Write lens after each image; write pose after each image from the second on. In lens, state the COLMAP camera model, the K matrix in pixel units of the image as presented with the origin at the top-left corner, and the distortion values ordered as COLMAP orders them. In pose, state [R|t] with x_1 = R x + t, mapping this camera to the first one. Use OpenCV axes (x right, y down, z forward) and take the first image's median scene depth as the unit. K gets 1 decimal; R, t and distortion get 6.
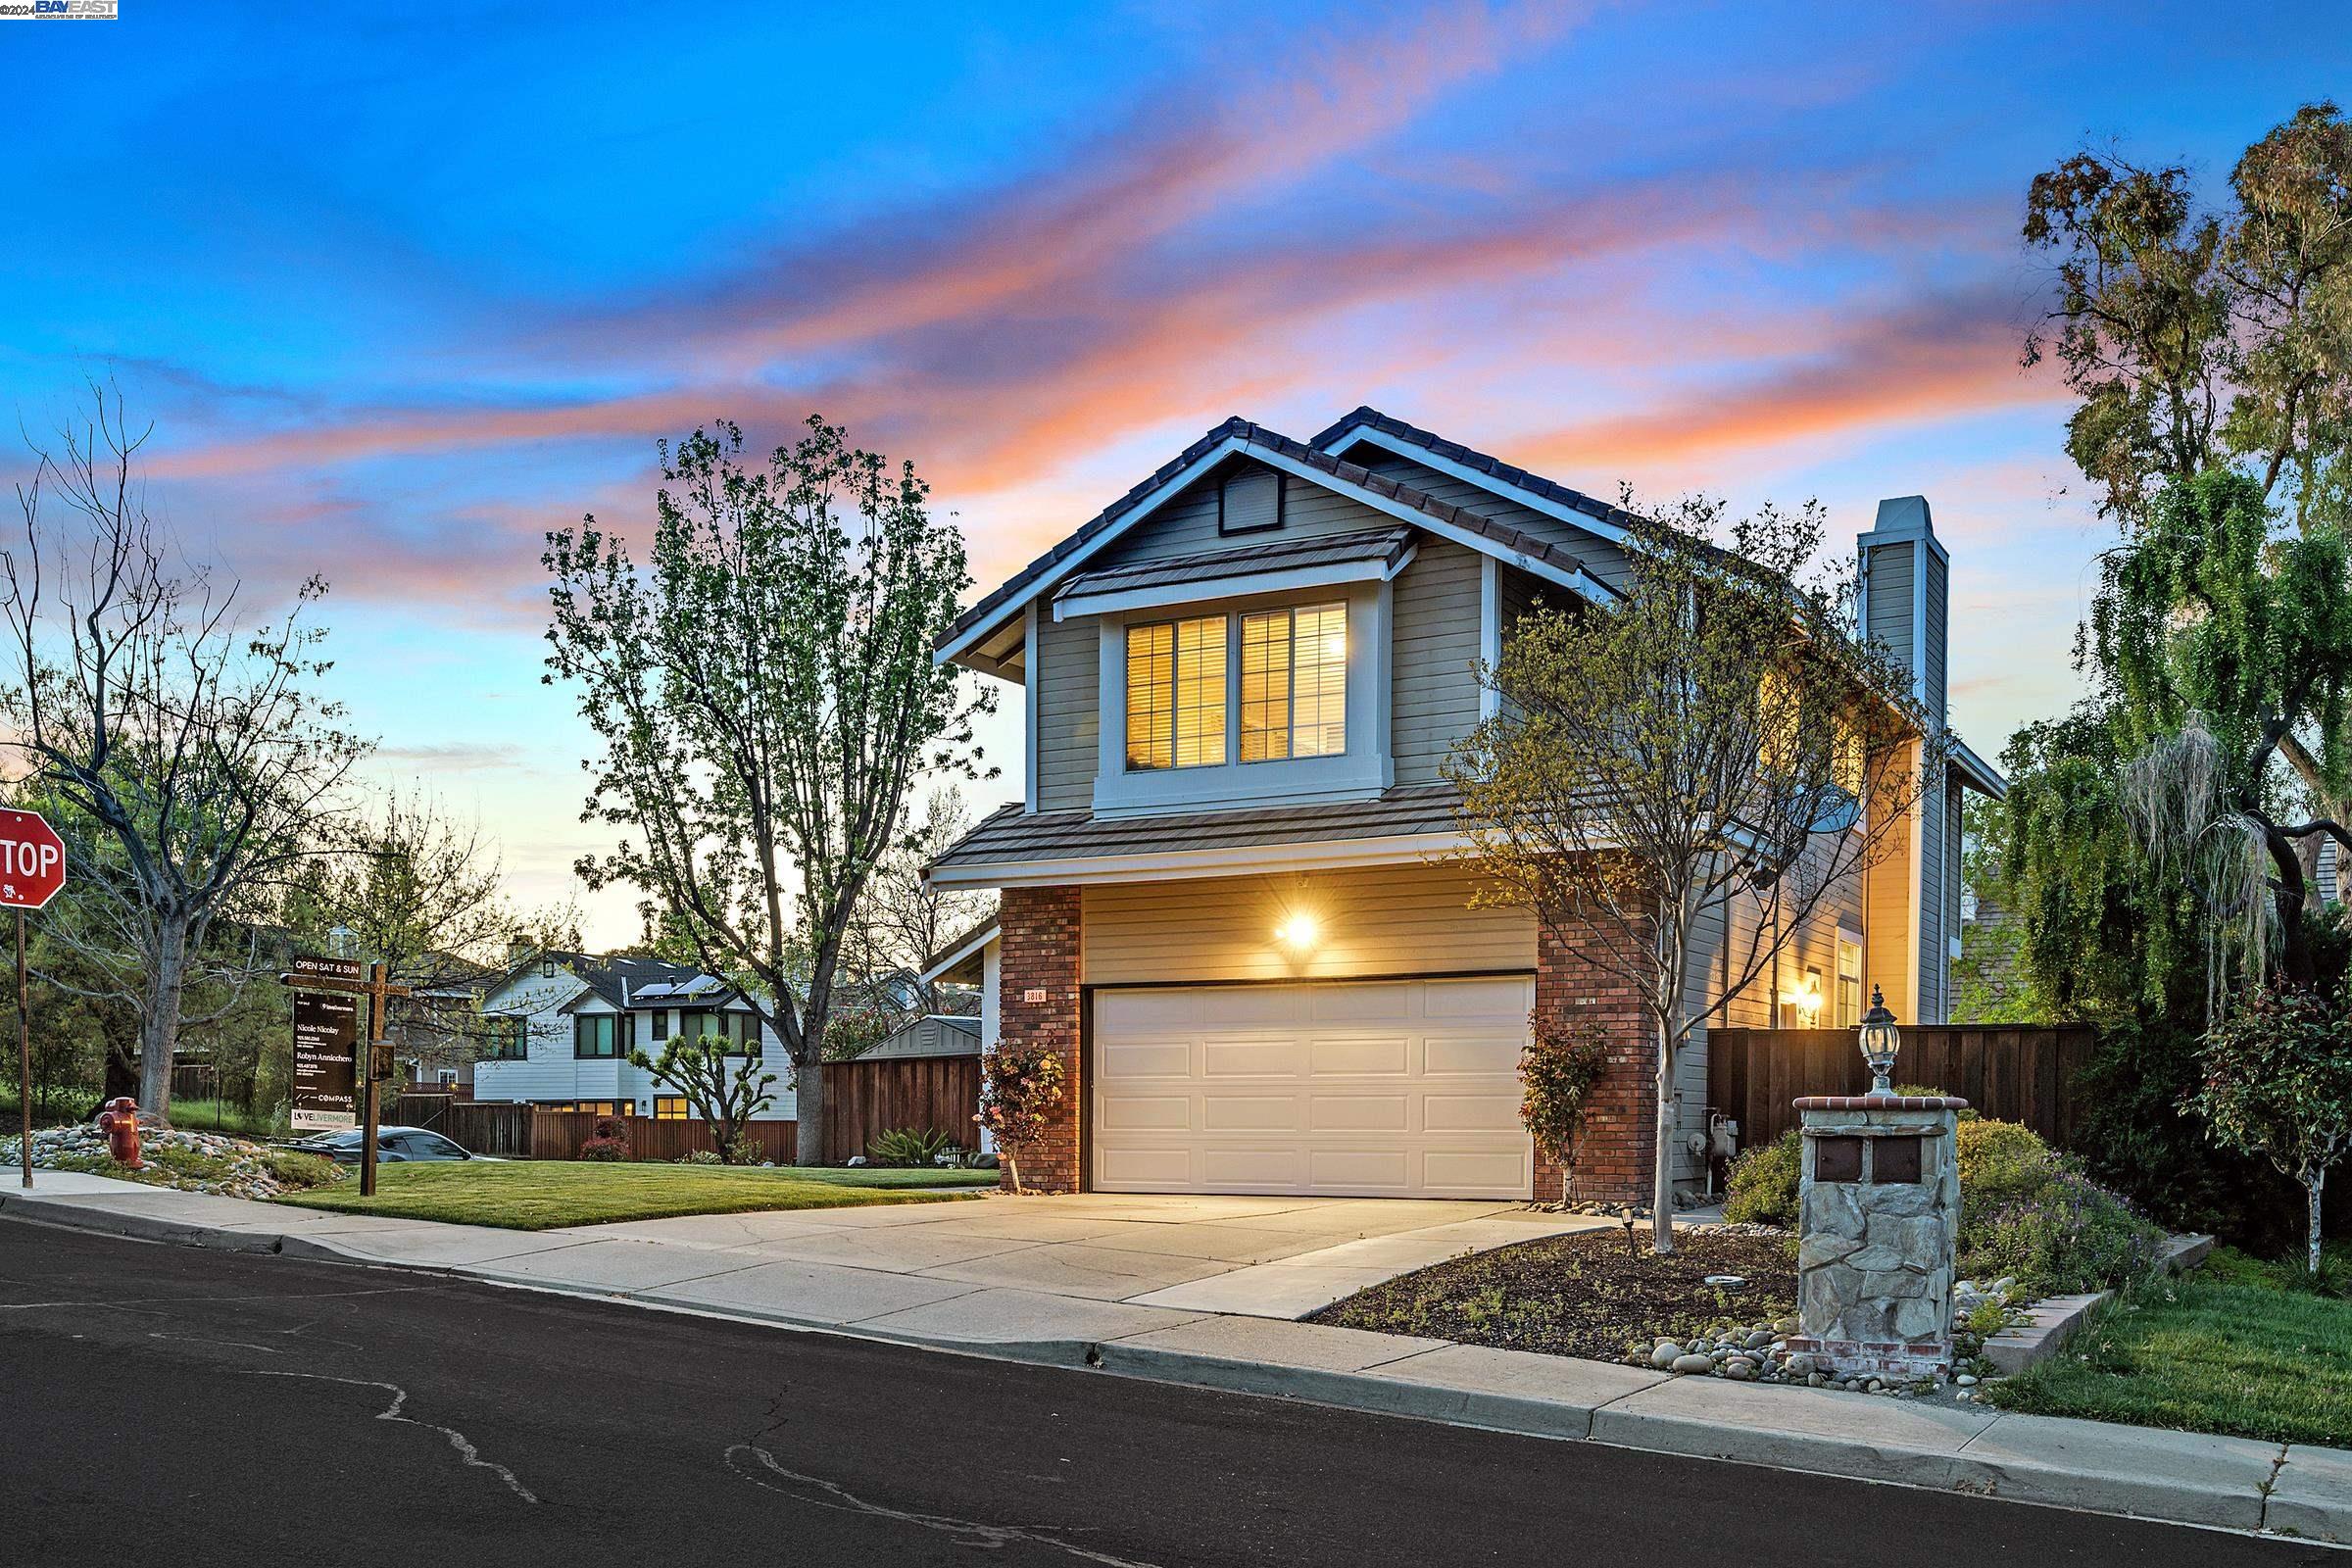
lens RADIAL K [[2220.2, 0, 1155.6], [0, 2220.2, 1184.6], [0, 0, 1]] dist [0.004019, 0.000000]
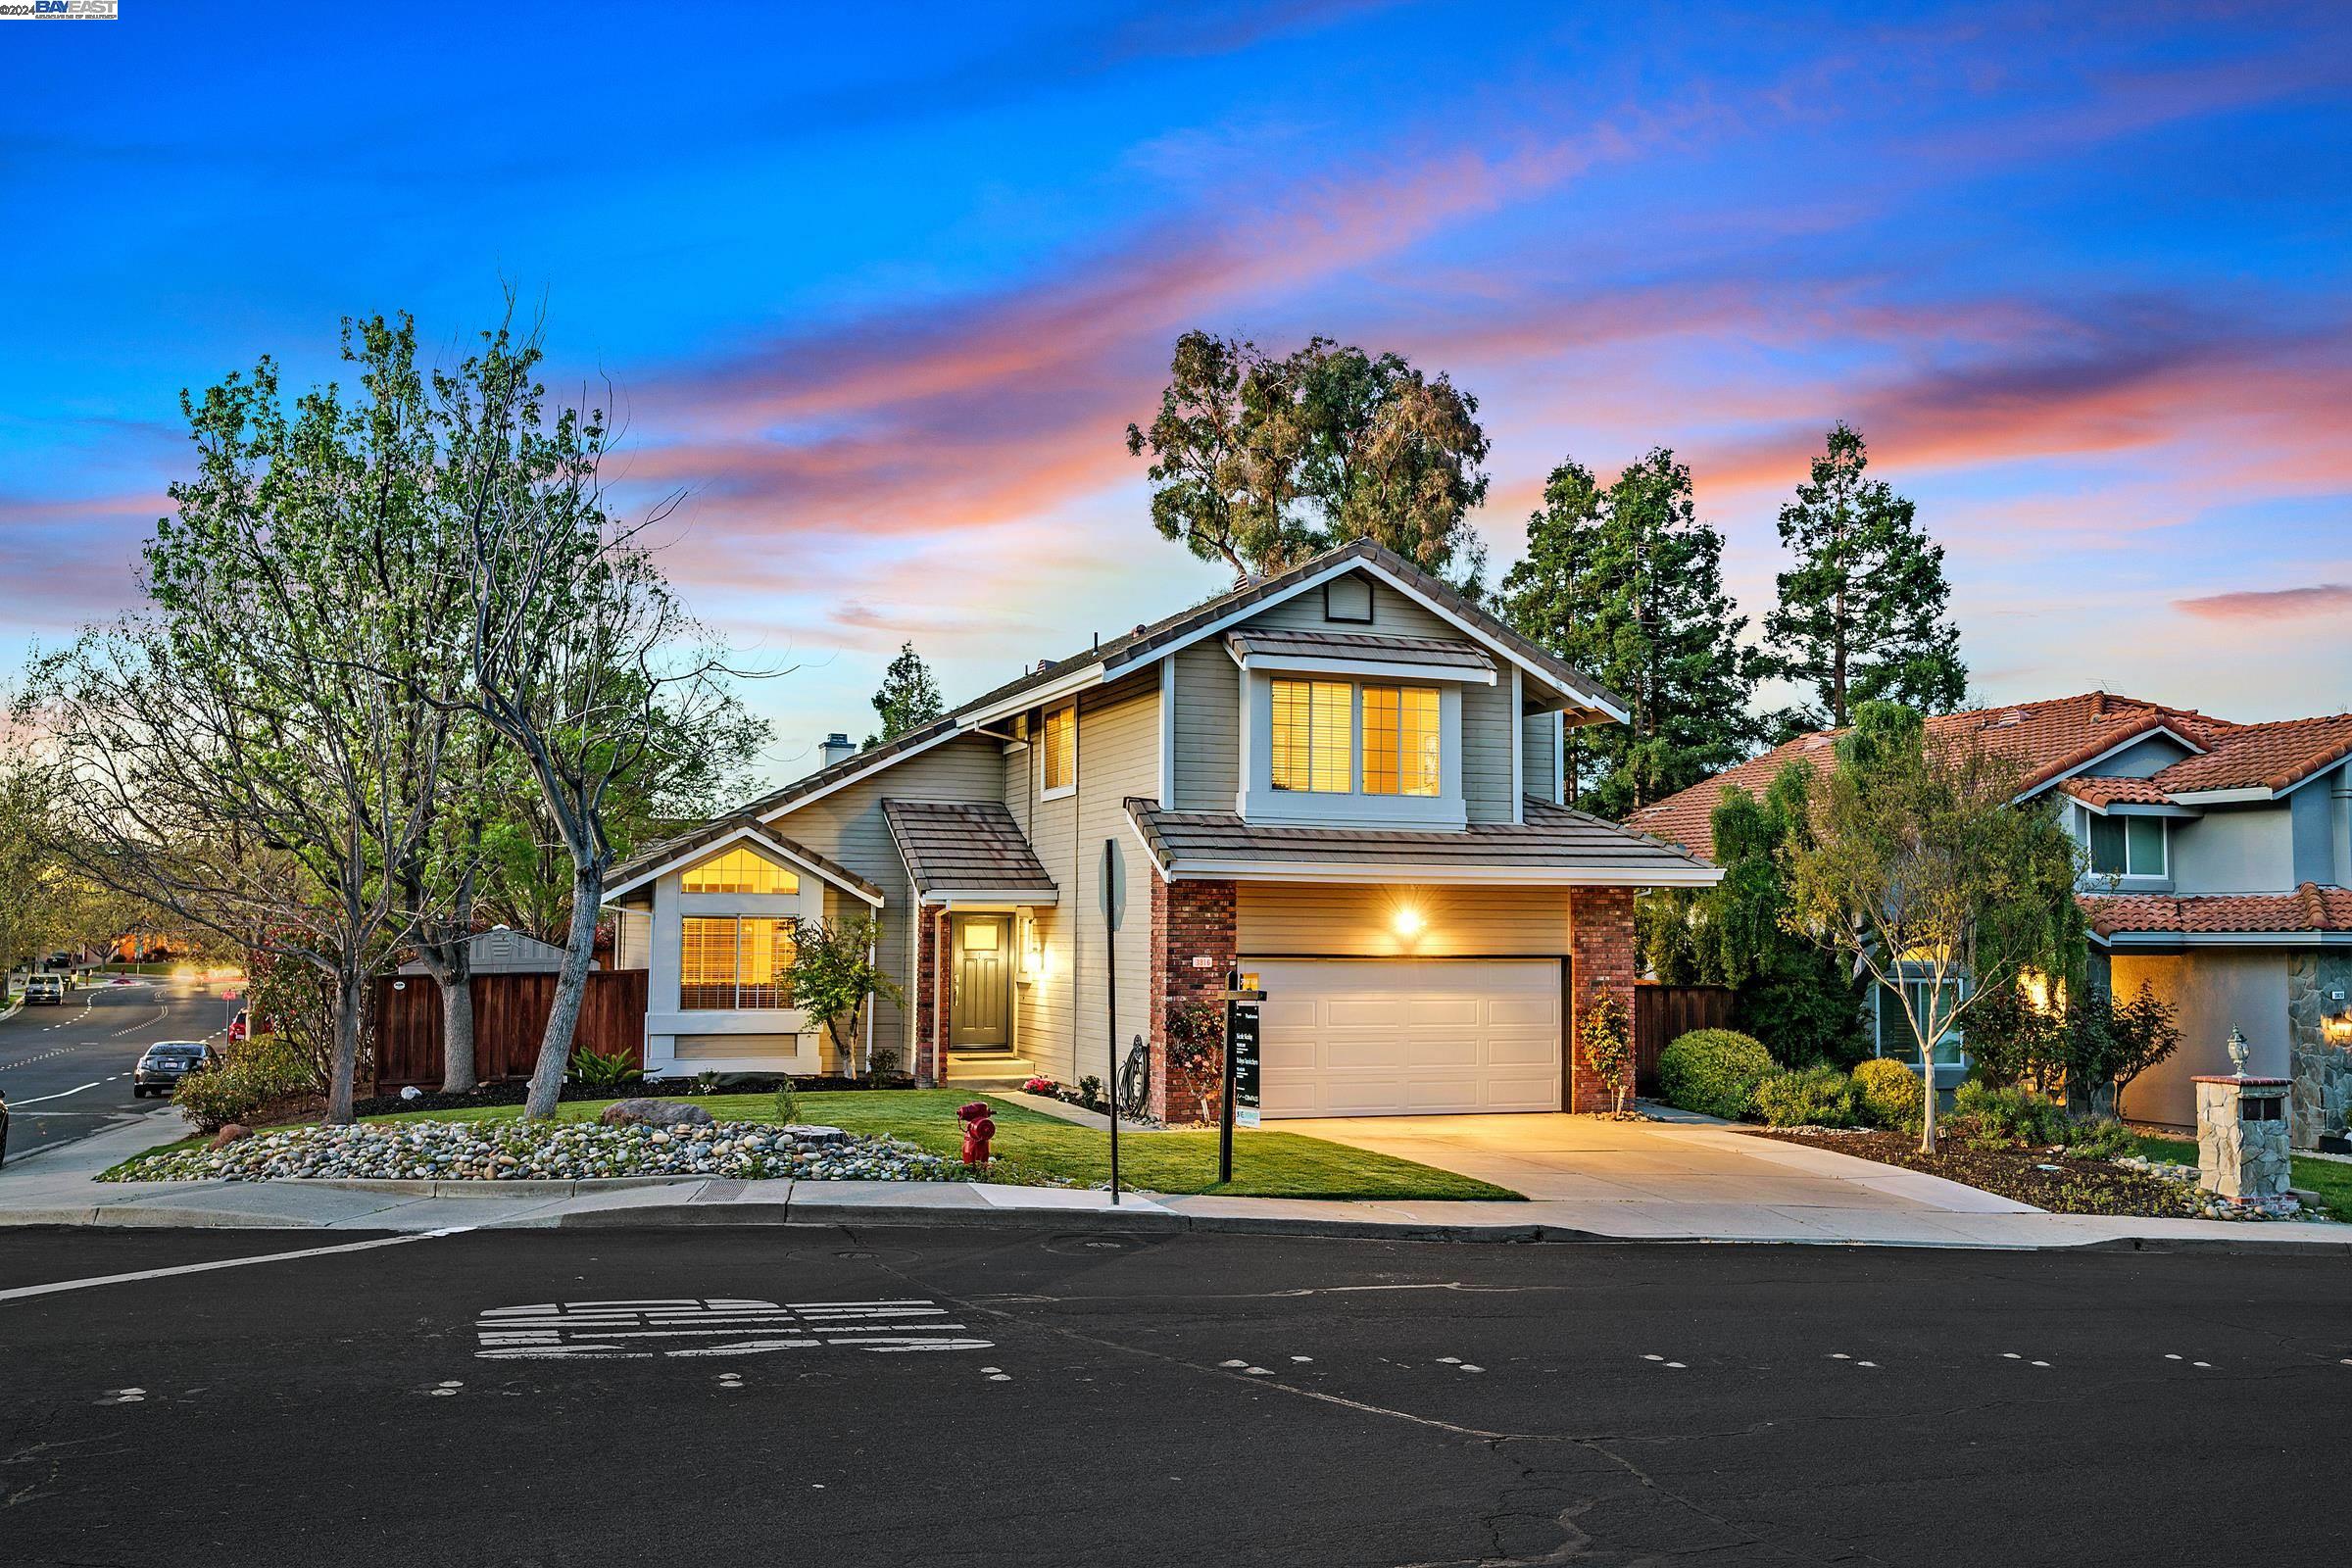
lens RADIAL K [[2072.2, 0, 1185.8], [0, 2072.2, 777.8], [0, 0, 1]] dist [-0.018109, -0.013797]
pose [[0.638671, 0.059945, 0.767141, -0.985962], [0.014689, 0.995829, -0.090044, -0.086941], [-0.769340, 0.068777, 0.635127, 0.280012]]
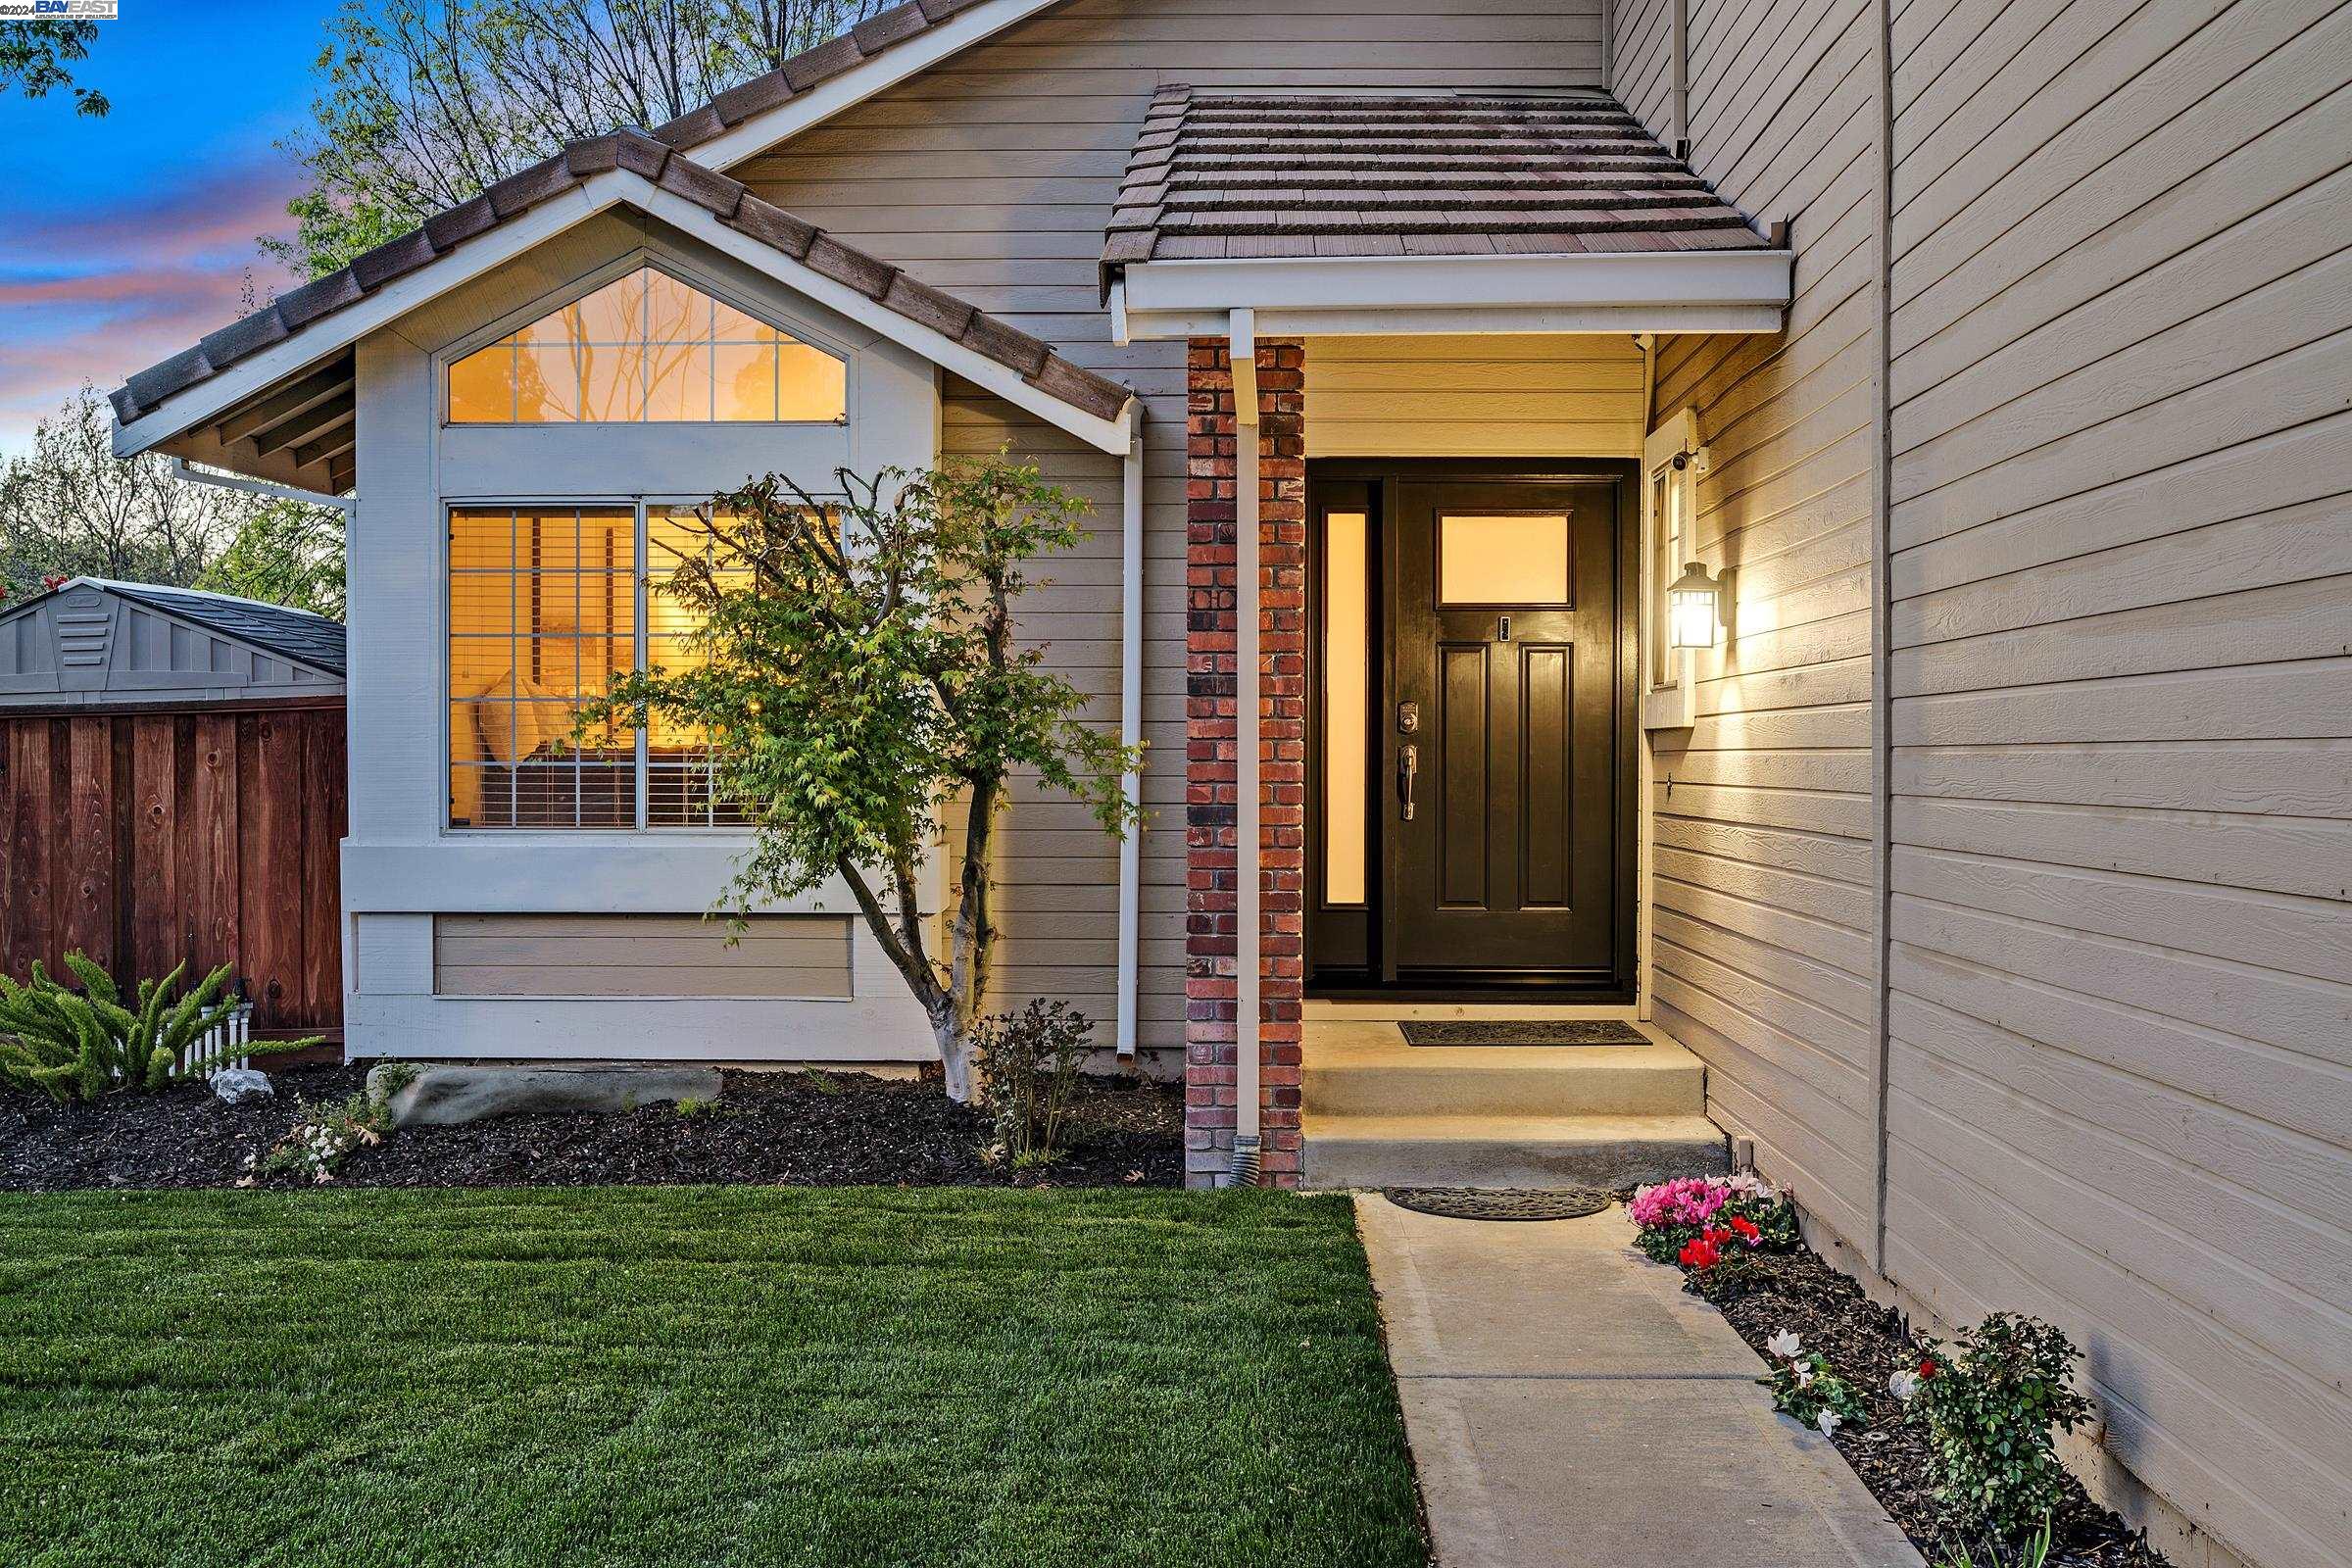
lens RADIAL K [[2072.2, 0, 1176.4], [0, 2072.2, 780.5], [0, 0, 1]] dist [-0.018109, -0.013797]
pose [[0.882168, -0.005678, 0.470901, -0.164474], [0.012137, 0.999869, -0.010680, -0.064555], [-0.470779, 0.015137, 0.882121, 1.037971]]
